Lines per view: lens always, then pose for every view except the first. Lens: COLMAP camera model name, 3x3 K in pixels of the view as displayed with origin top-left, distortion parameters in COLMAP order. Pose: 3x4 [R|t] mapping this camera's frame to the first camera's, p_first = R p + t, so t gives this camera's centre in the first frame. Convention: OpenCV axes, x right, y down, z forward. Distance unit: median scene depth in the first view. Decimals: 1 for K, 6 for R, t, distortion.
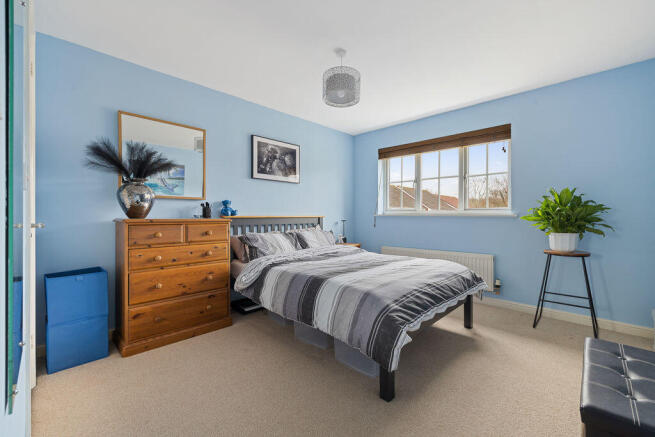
lens RADIAL K [[276.3, 0, 327.4], [0, 276.3, 218.2], [0, 0, 1]] dist [0.000178, 0.000482]
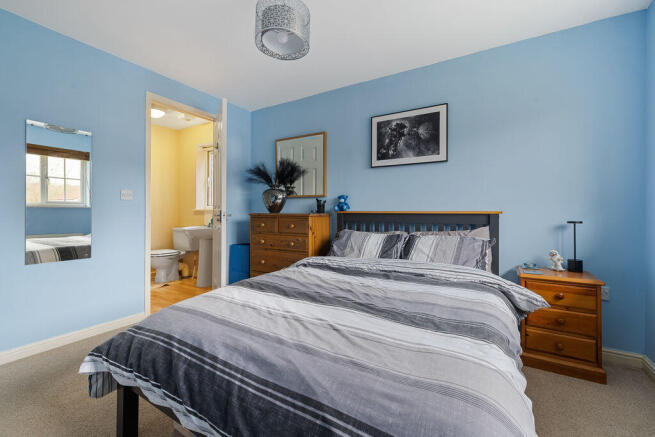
lens RADIAL K [[276.3, 0, 325.3], [0, 276.3, 211.5], [0, 0, 1]] dist [0.000178, 0.000482]
pose [[0.221595, 0.003163, -0.975134, 0.530408], [-0.007132, 0.999973, 0.001623, -0.007960], [0.975113, 0.006595, 0.221611, 0.658199]]
